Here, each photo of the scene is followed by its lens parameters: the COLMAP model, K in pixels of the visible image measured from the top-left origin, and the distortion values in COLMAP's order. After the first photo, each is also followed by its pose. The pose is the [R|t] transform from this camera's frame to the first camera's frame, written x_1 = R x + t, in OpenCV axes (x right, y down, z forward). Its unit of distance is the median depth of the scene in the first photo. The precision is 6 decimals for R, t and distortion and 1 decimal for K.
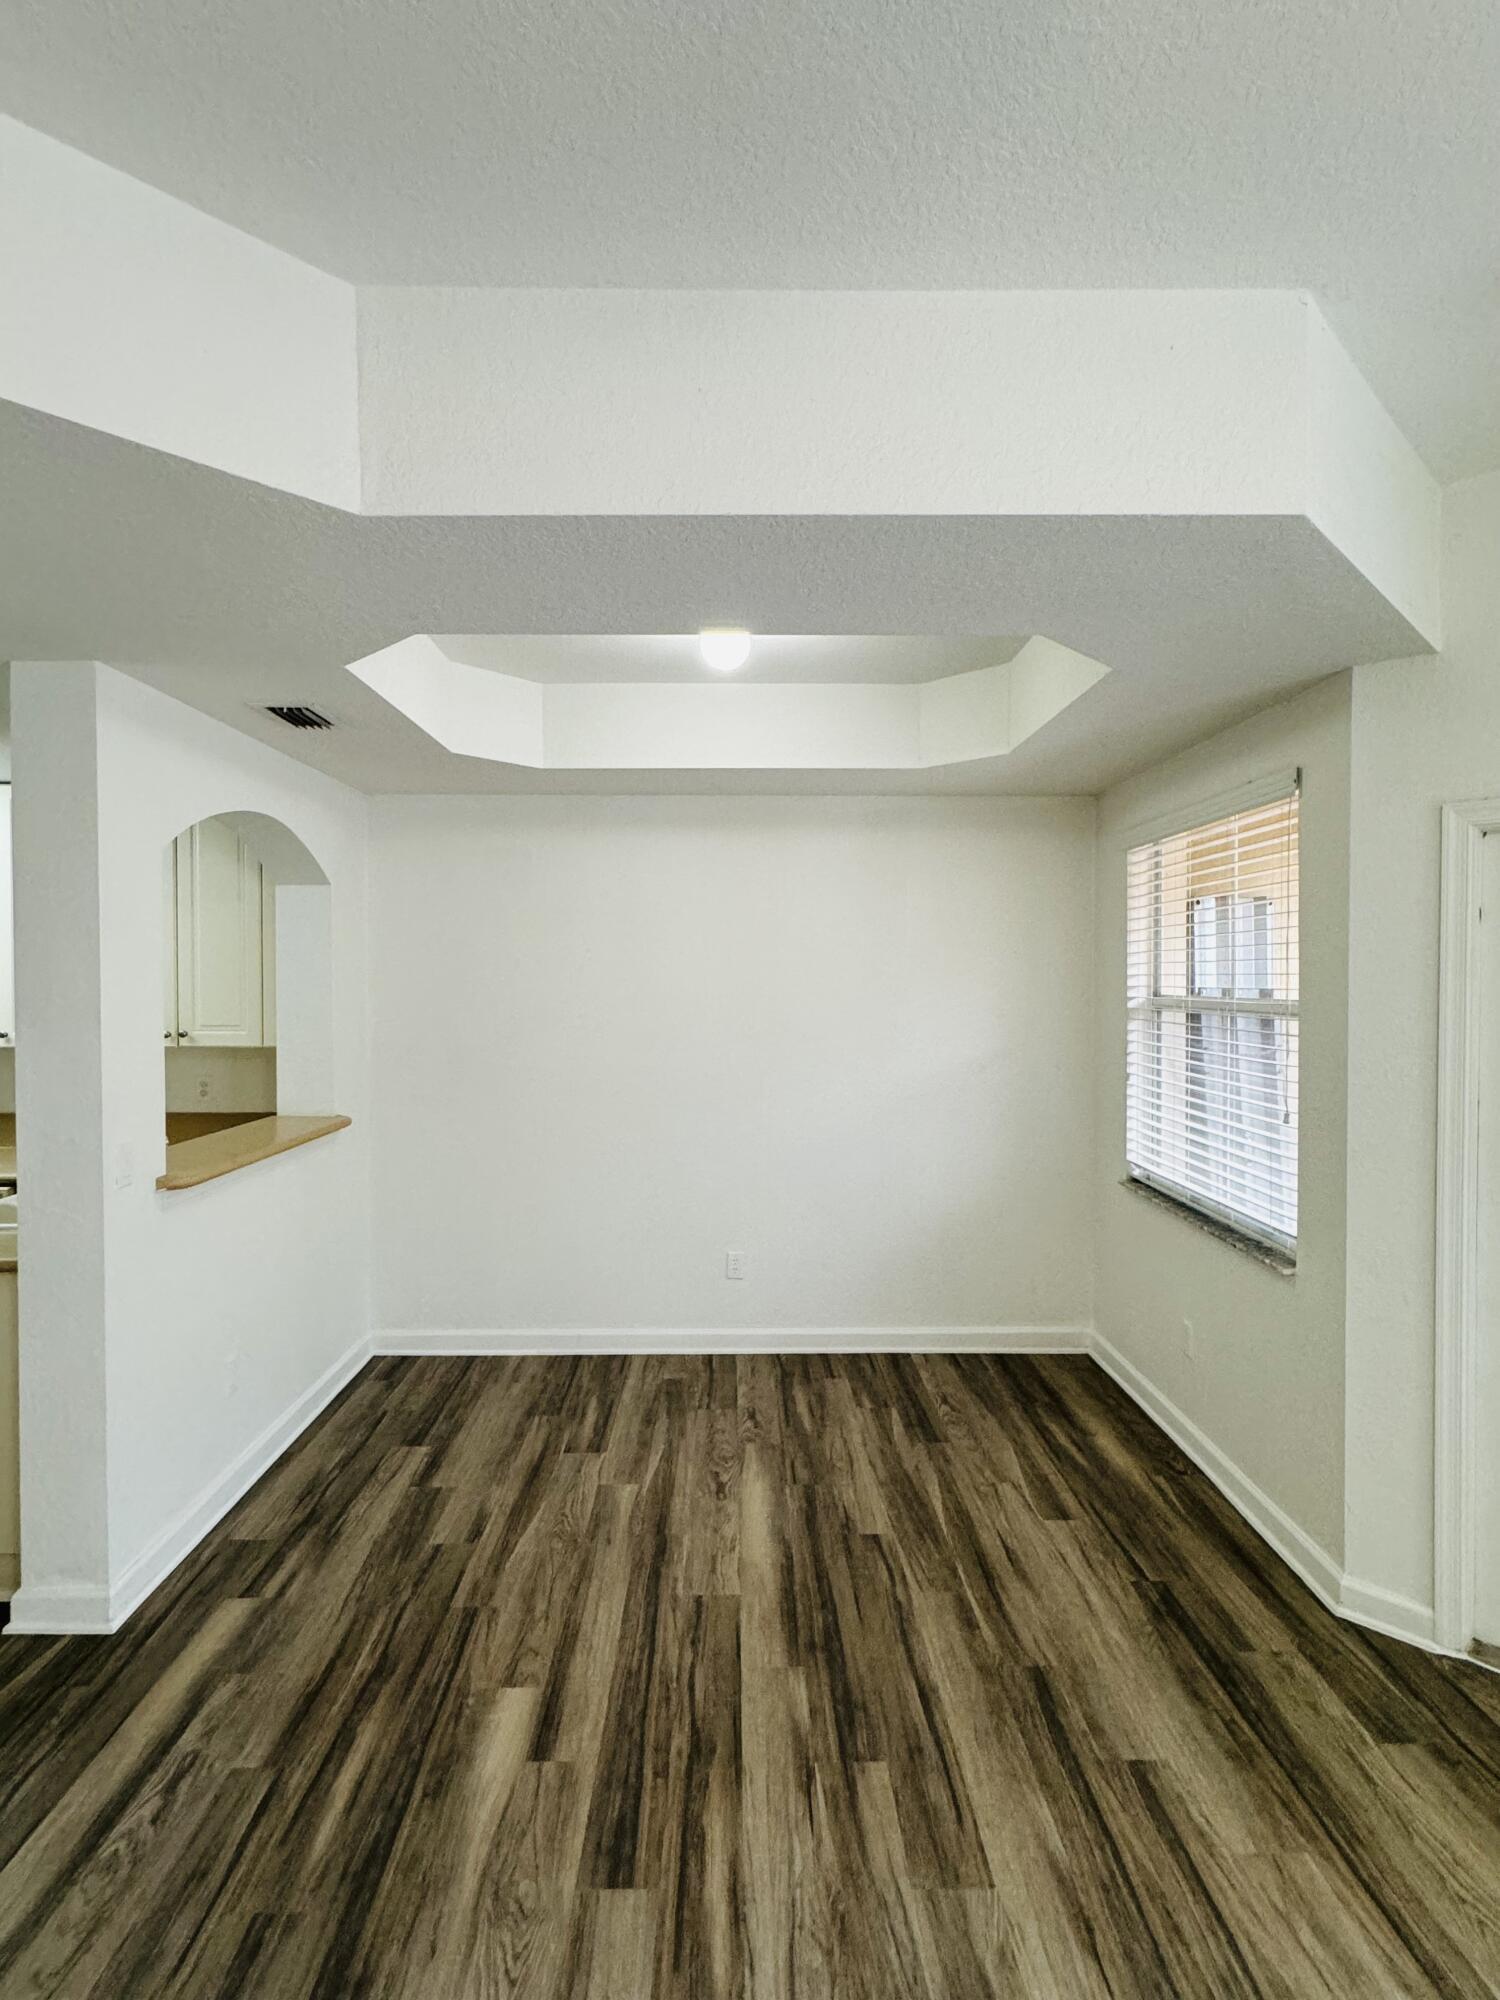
lens RADIAL K [[1054.3, 0, 747.6], [0, 1054.3, 996.9], [0, 0, 1]] dist [-0.005216, 0.002575]
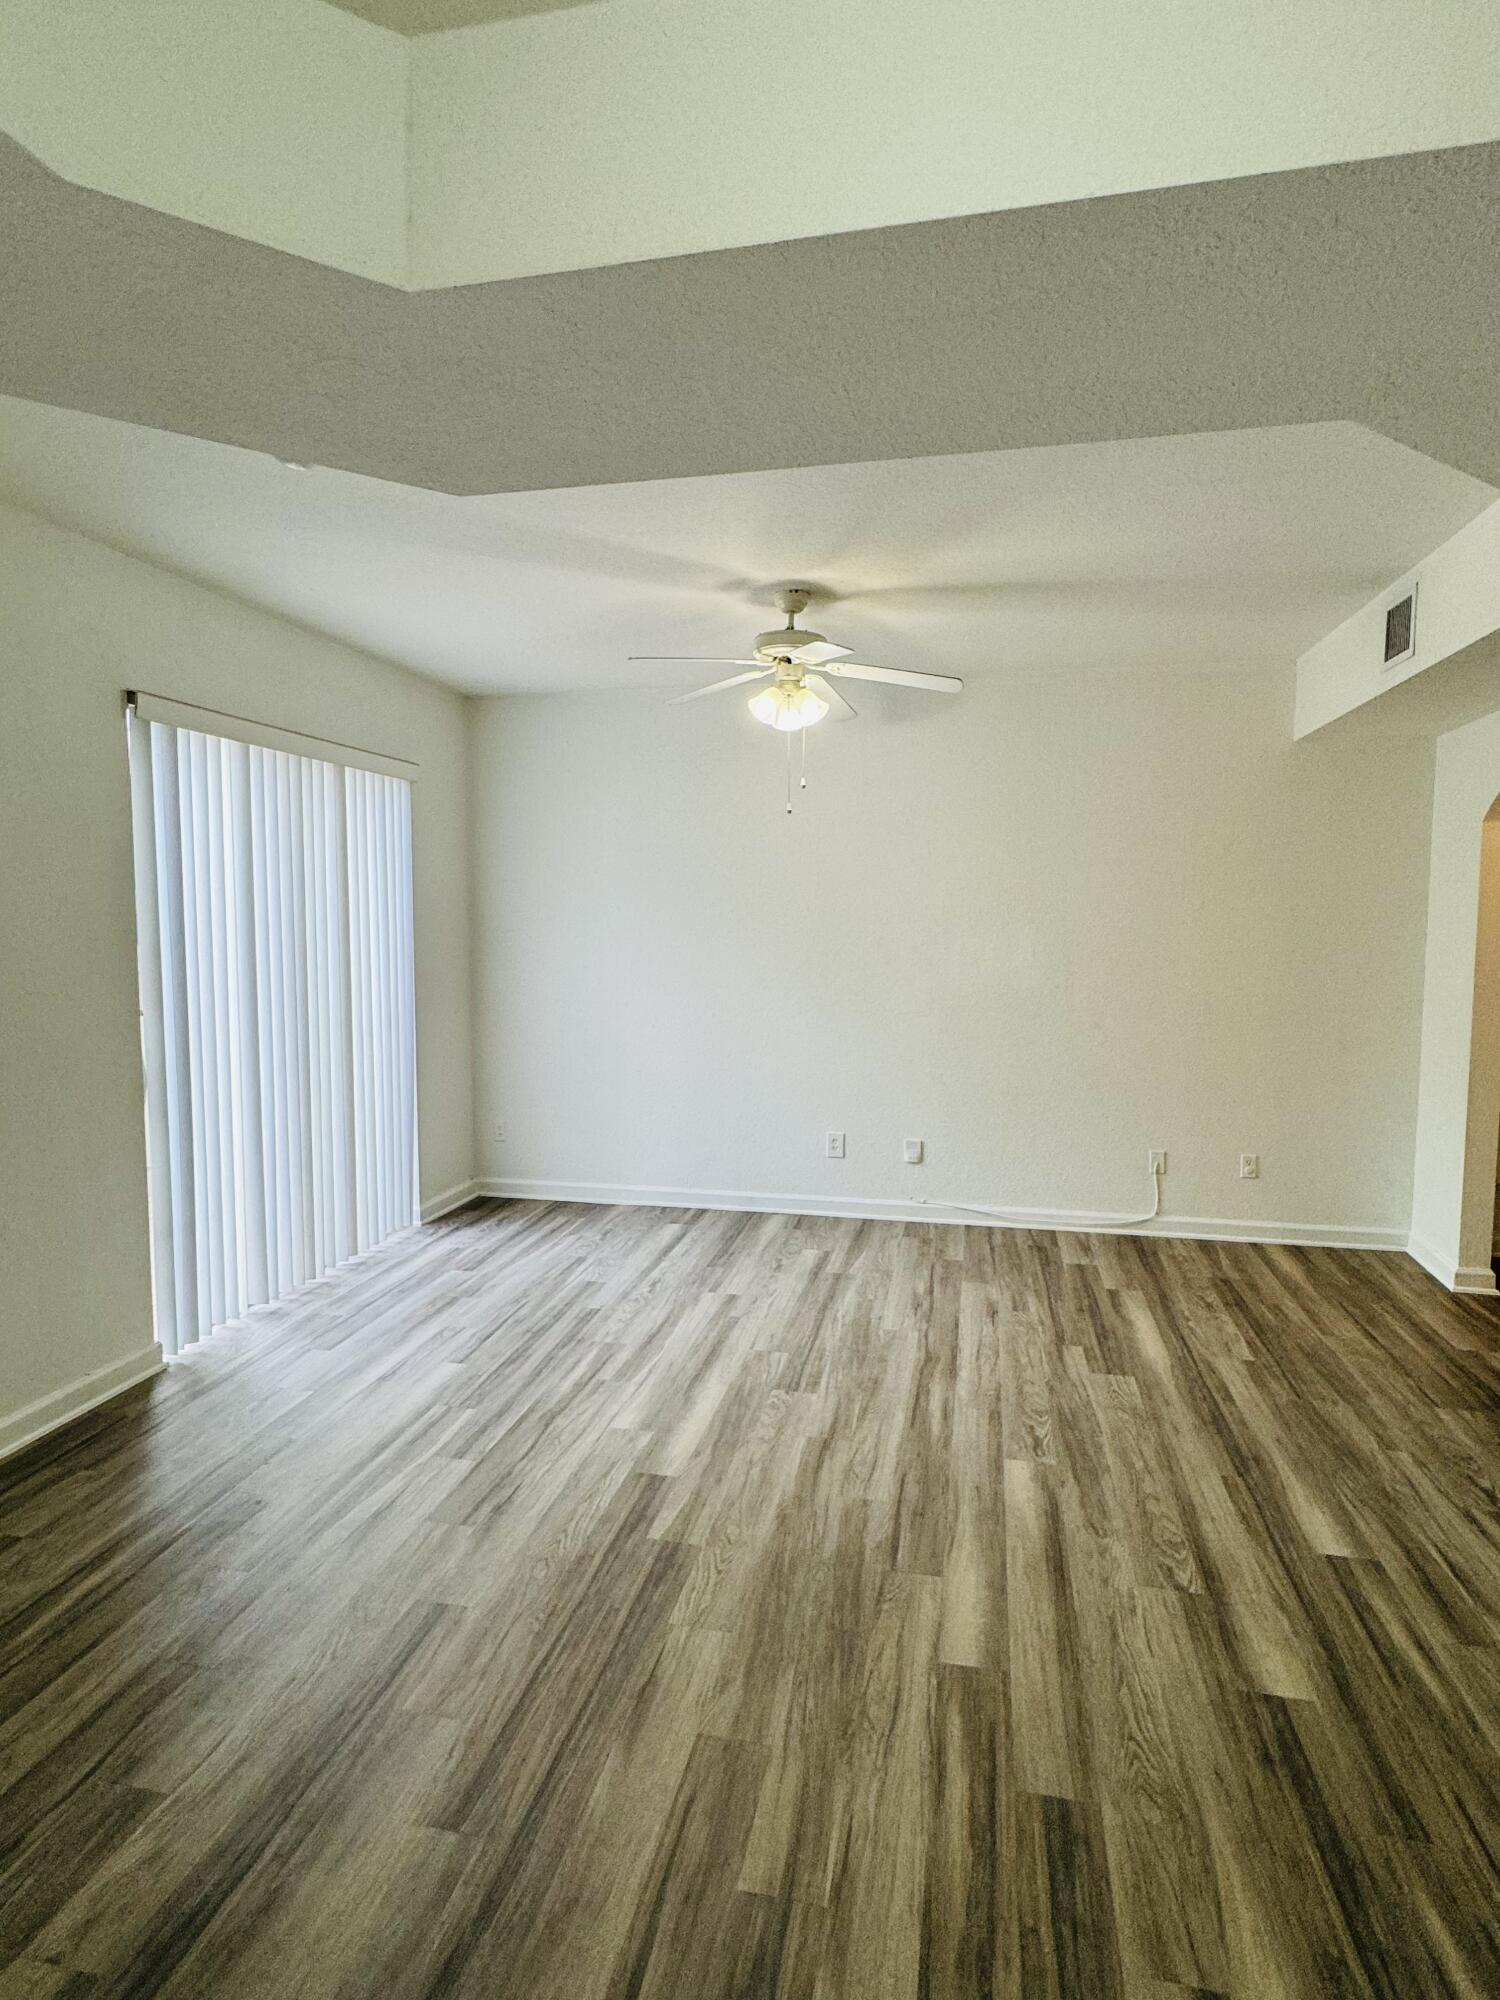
lens RADIAL K [[1054.3, 0, 749.2], [0, 1054.3, 997.8], [0, 0, 1]] dist [-0.005216, 0.002575]
pose [[-0.972783, -0.019250, 0.230916, -0.050385], [0.003681, 0.995134, 0.098465, -0.018461], [-0.231688, 0.096635, -0.967979, 1.827720]]
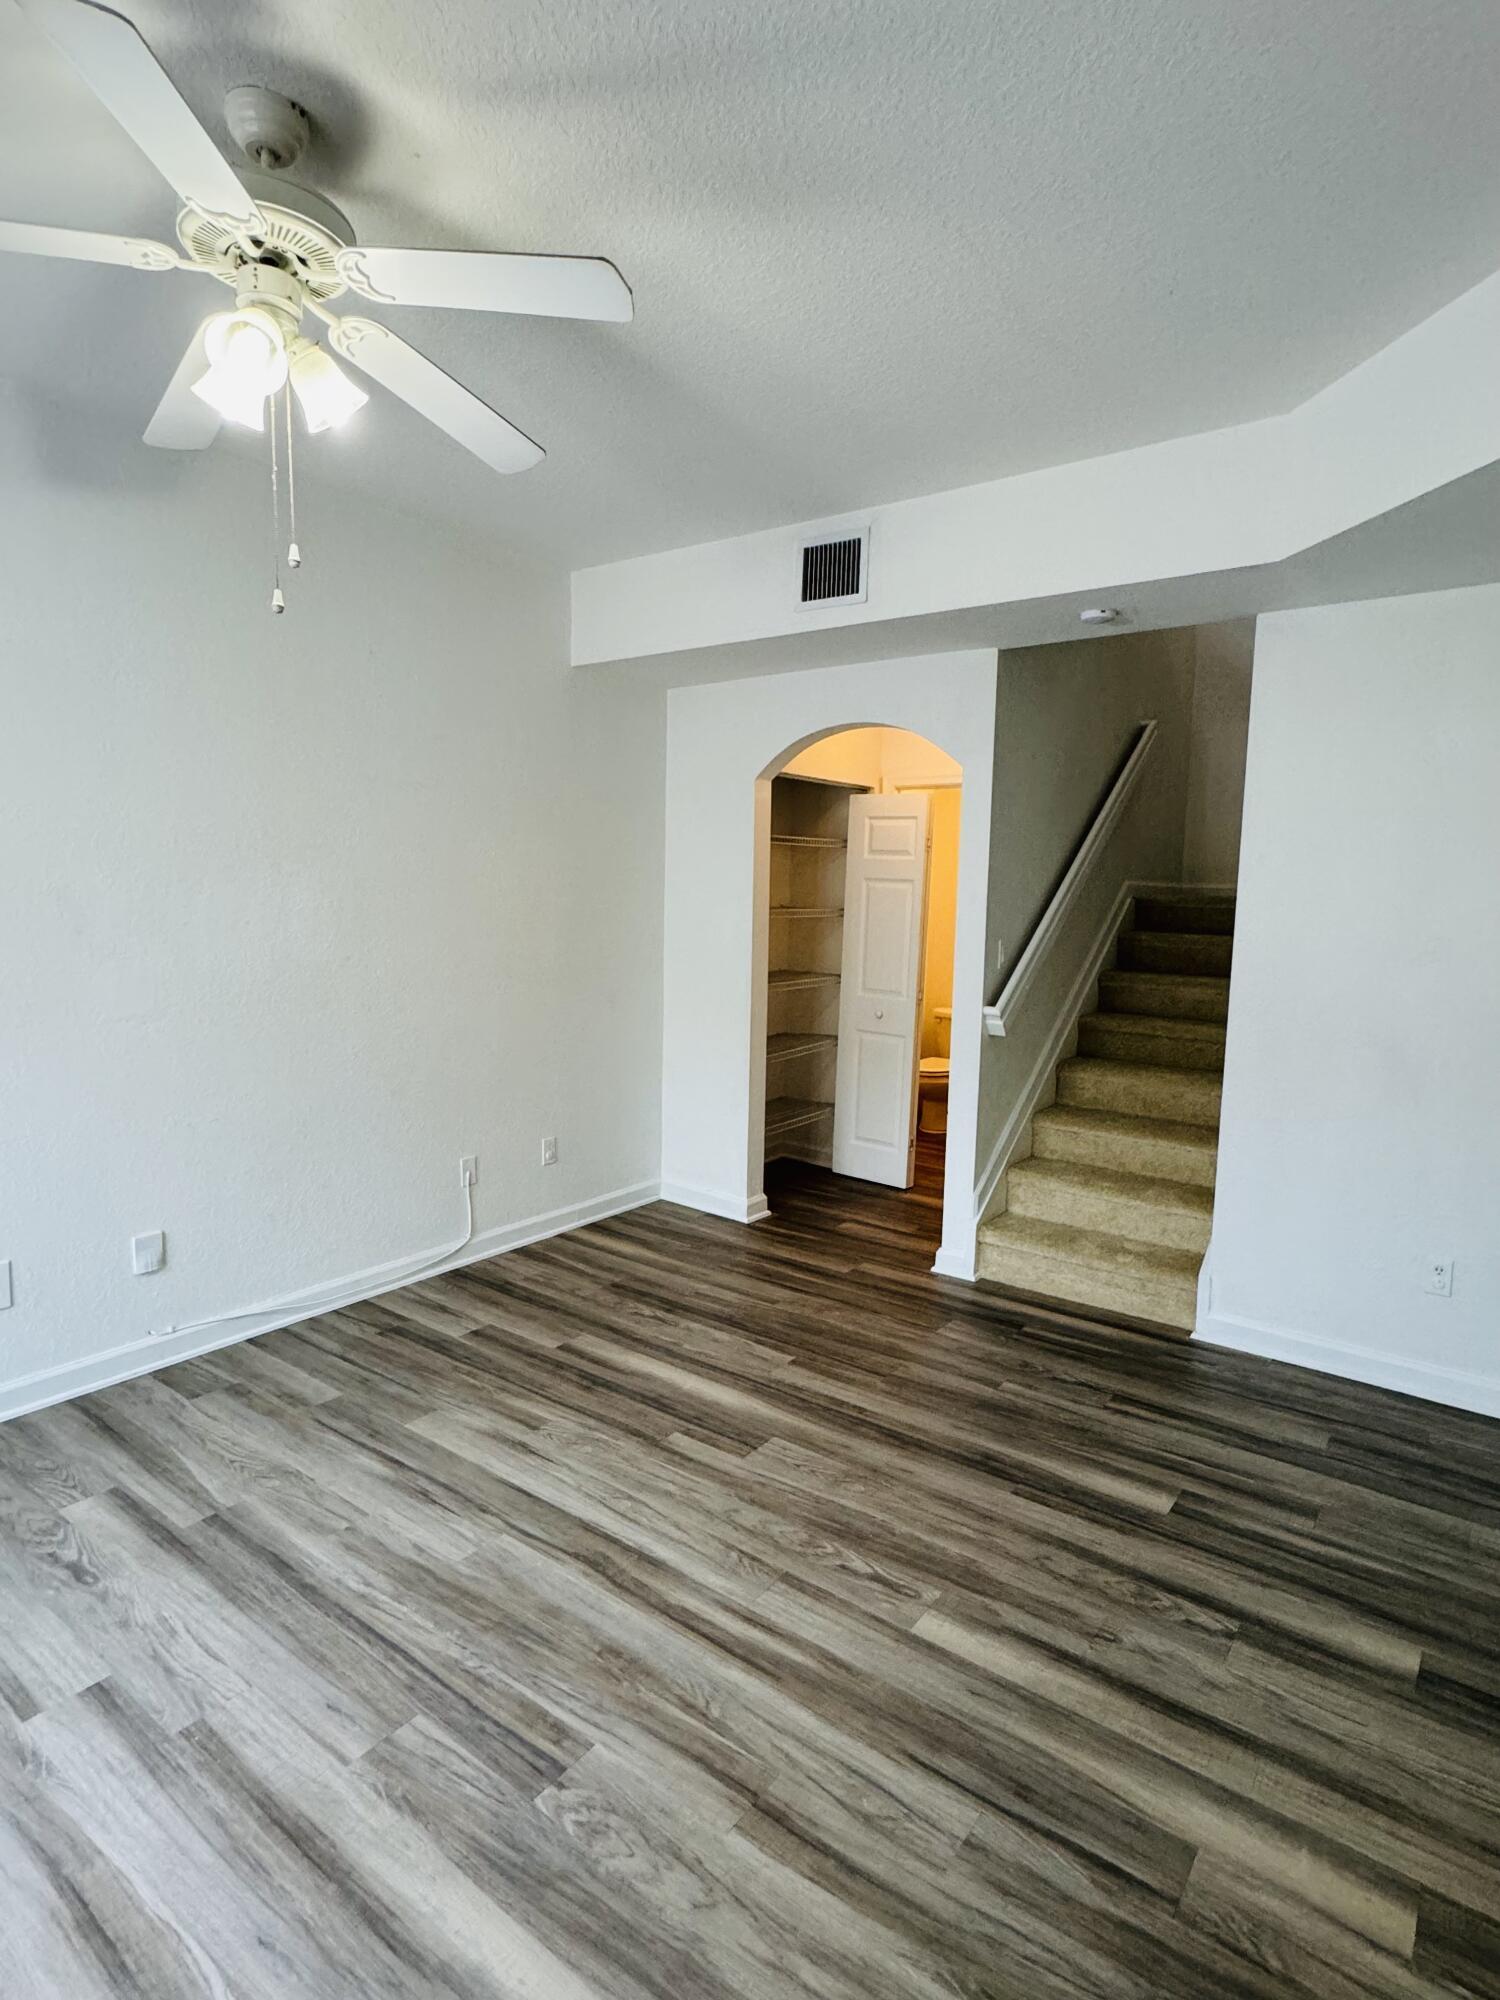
lens RADIAL K [[1054.3, 0, 748.6], [0, 1054.3, 1004.9], [0, 0, 1]] dist [-0.005216, 0.002575]
pose [[-0.608630, 0.077177, -0.789692, 0.816960], [-0.039375, 0.991094, 0.127208, 0.033375], [0.792476, 0.108517, -0.600171, 0.790248]]
